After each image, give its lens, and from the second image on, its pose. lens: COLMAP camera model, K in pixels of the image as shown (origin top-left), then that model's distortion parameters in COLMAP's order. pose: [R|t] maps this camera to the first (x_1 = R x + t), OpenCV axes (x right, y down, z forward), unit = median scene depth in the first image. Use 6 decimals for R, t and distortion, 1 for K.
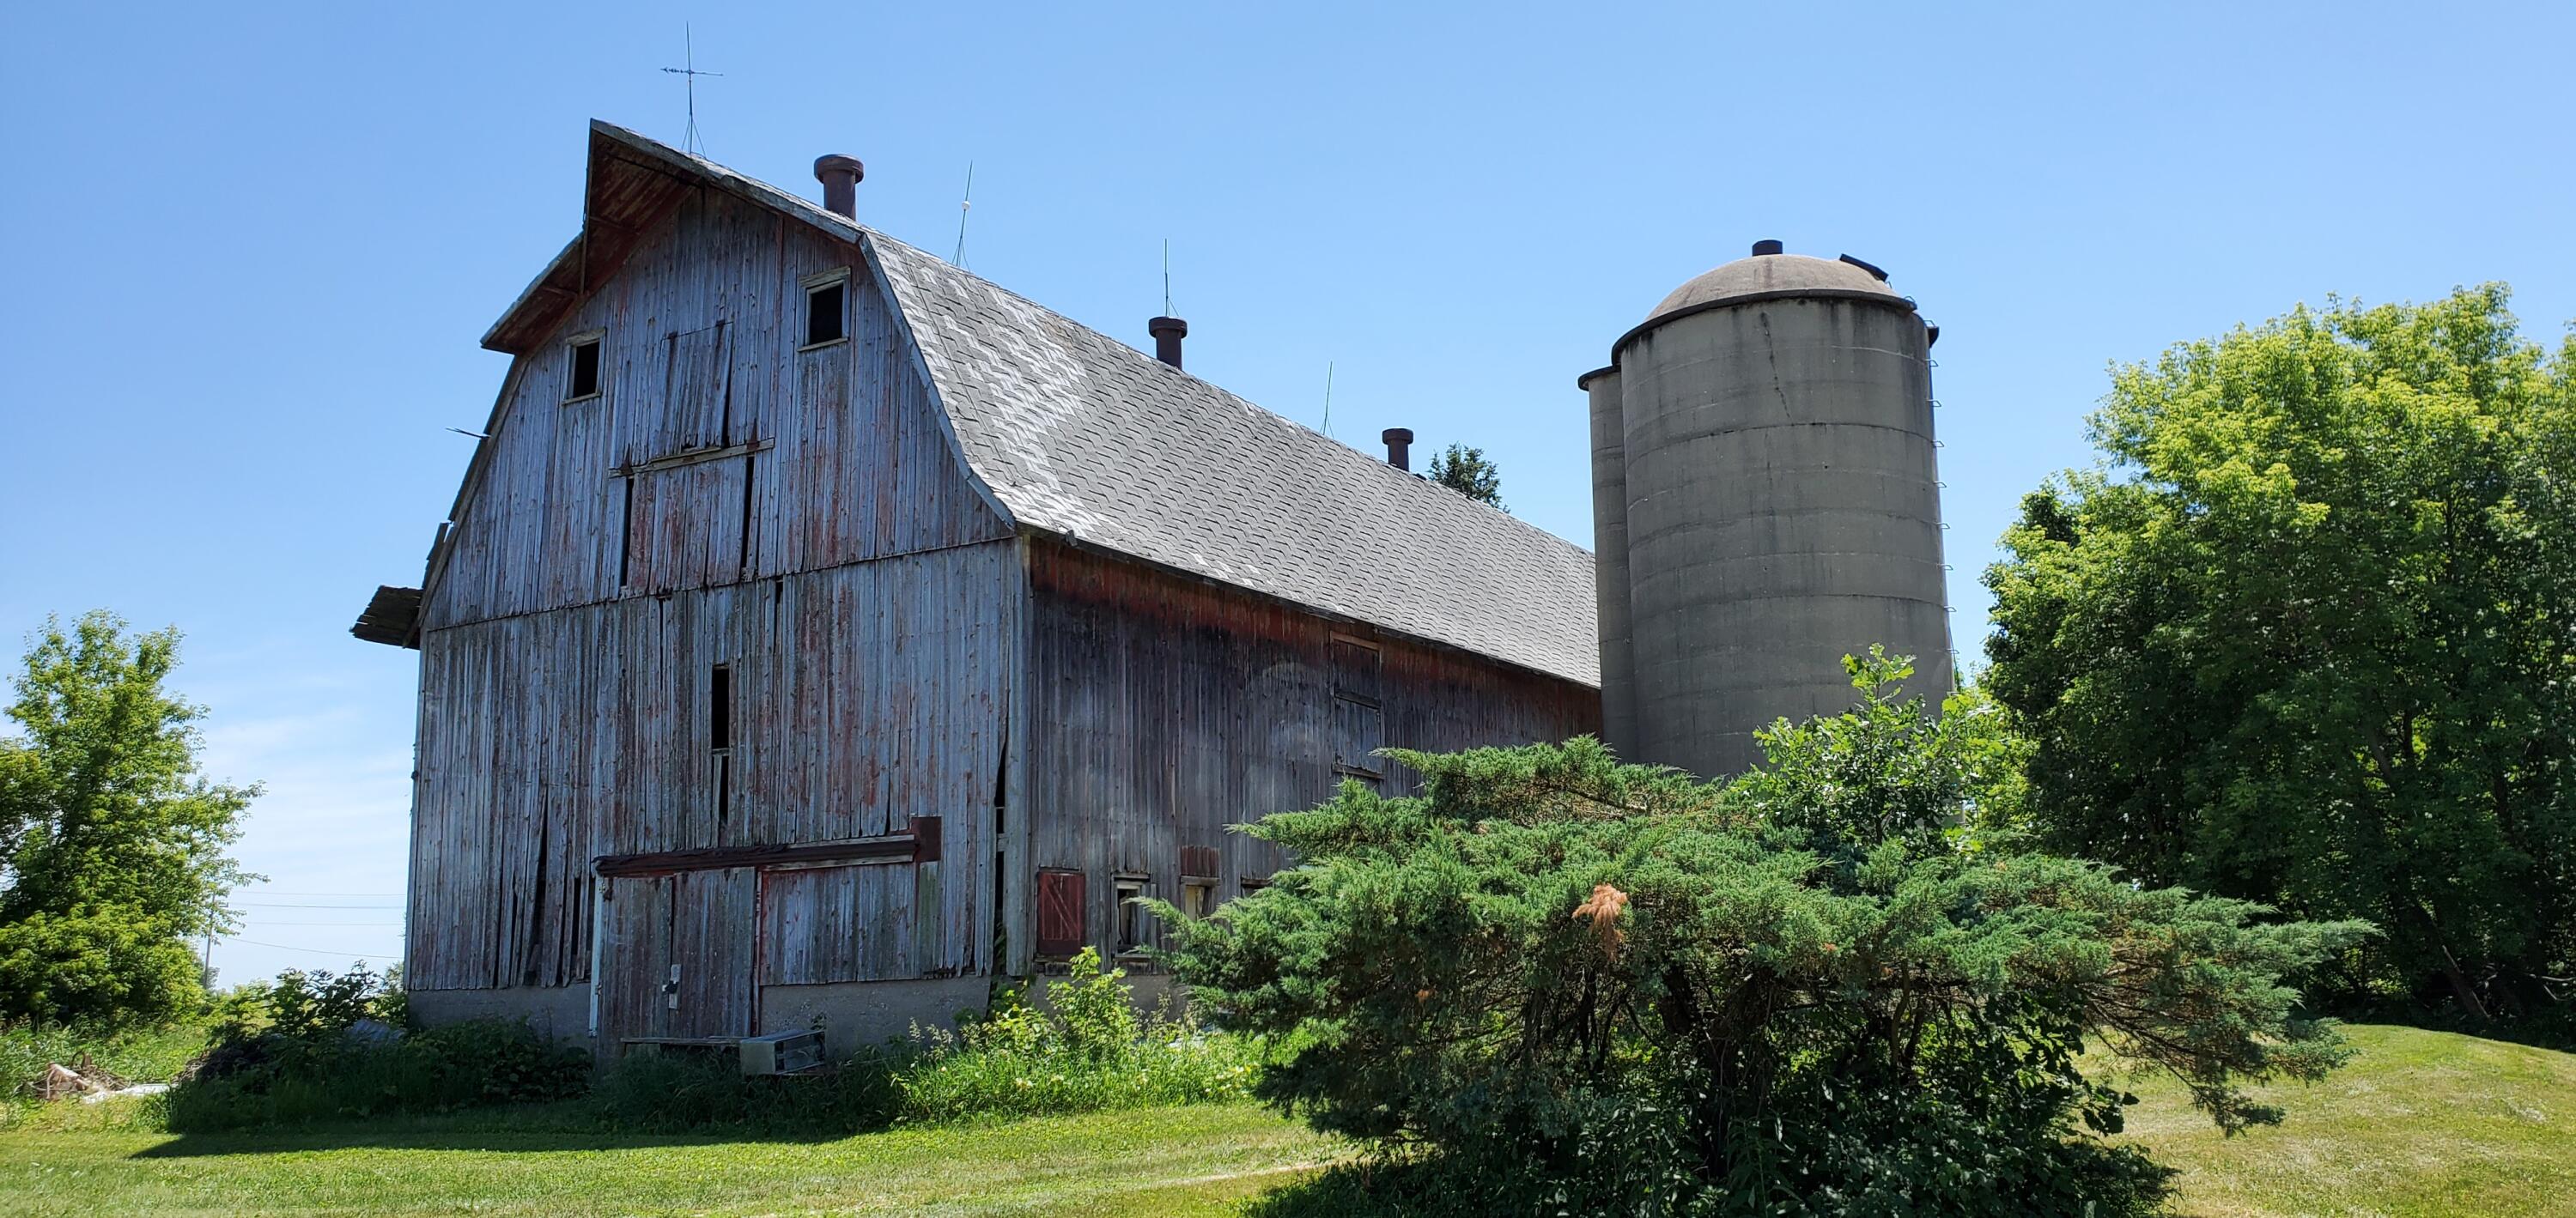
lens RADIAL K [[2022.2, 0, 1342.4], [0, 2022.2, 595.8], [0, 0, 1]] dist [0.261573, -0.834579]
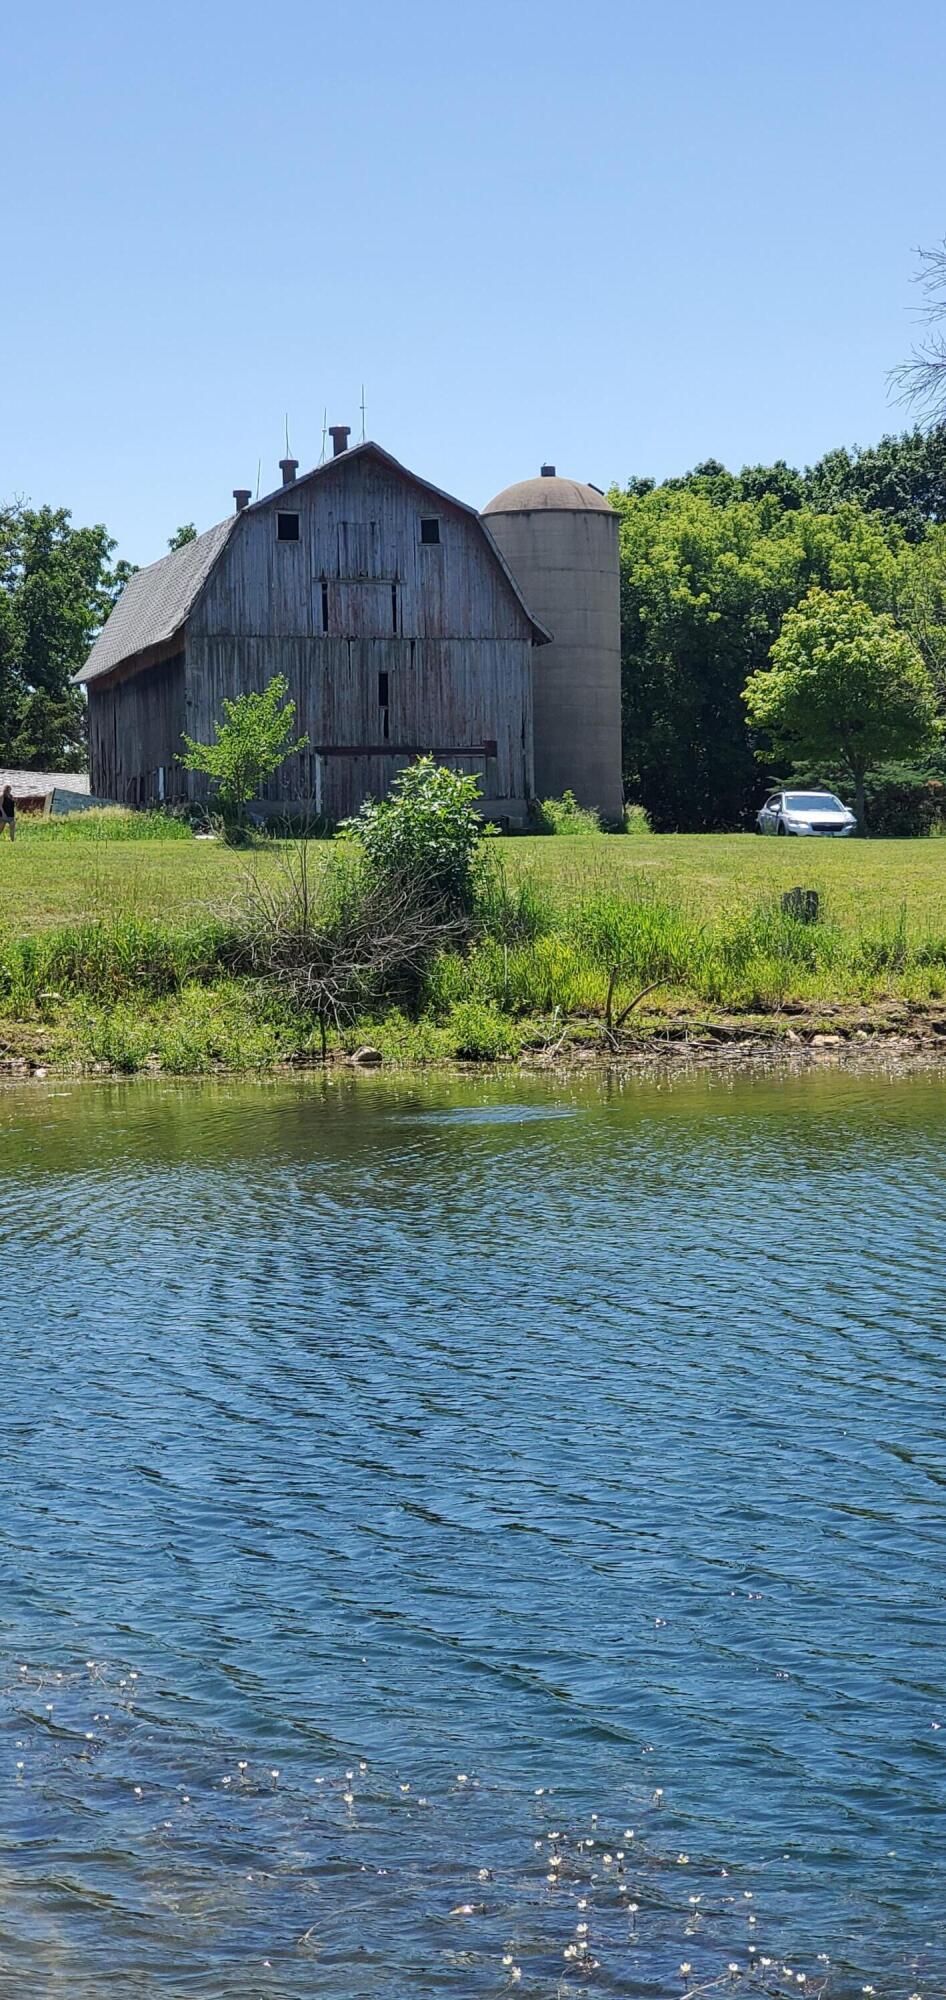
lens RADIAL K [[3585.1, 0, 473.0], [0, 3585.1, 1000.0], [0, 0, 1]] dist [0.019570, 0.032971]
pose [[0.699905, -0.014189, 0.714095, -3.219889], [-0.136218, 0.978799, 0.152960, -0.246602], [-0.701126, -0.204330, 0.683134, -2.029400]]
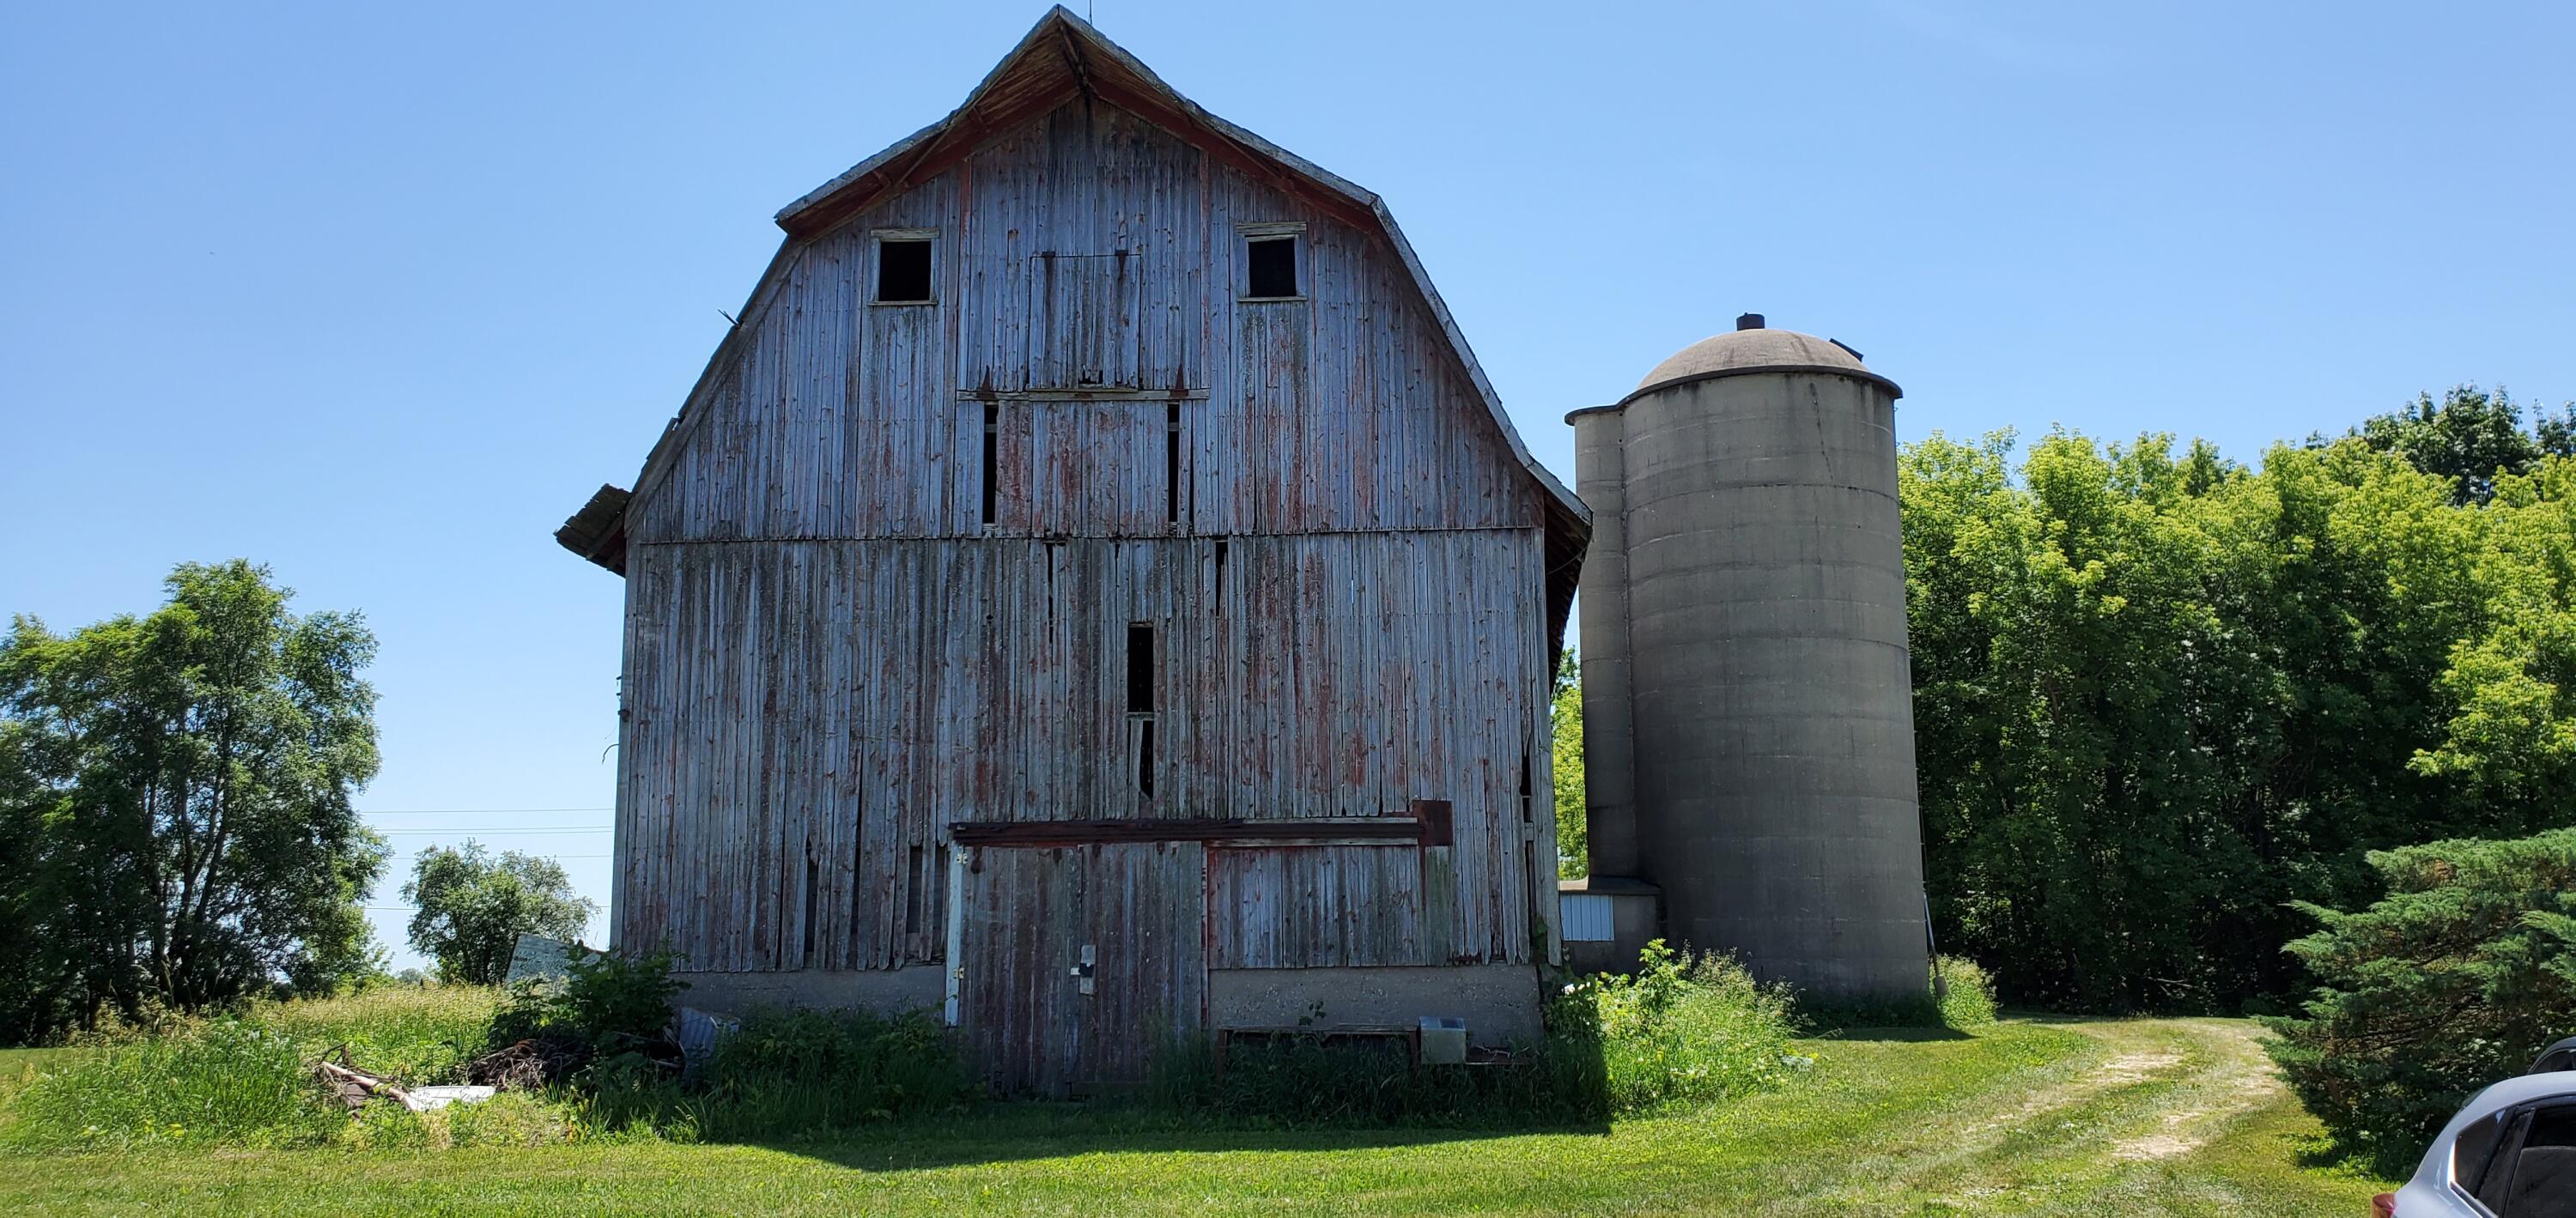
lens RADIAL K [[2022.2, 0, 1342.4], [0, 2022.2, 595.8], [0, 0, 1]] dist [0.261573, -0.834579]
pose [[0.886114, 0.095014, 0.453623, -0.628901], [-0.096295, 0.995145, -0.020334, 0.030691], [-0.453353, -0.025663, 0.890961, 0.136783]]
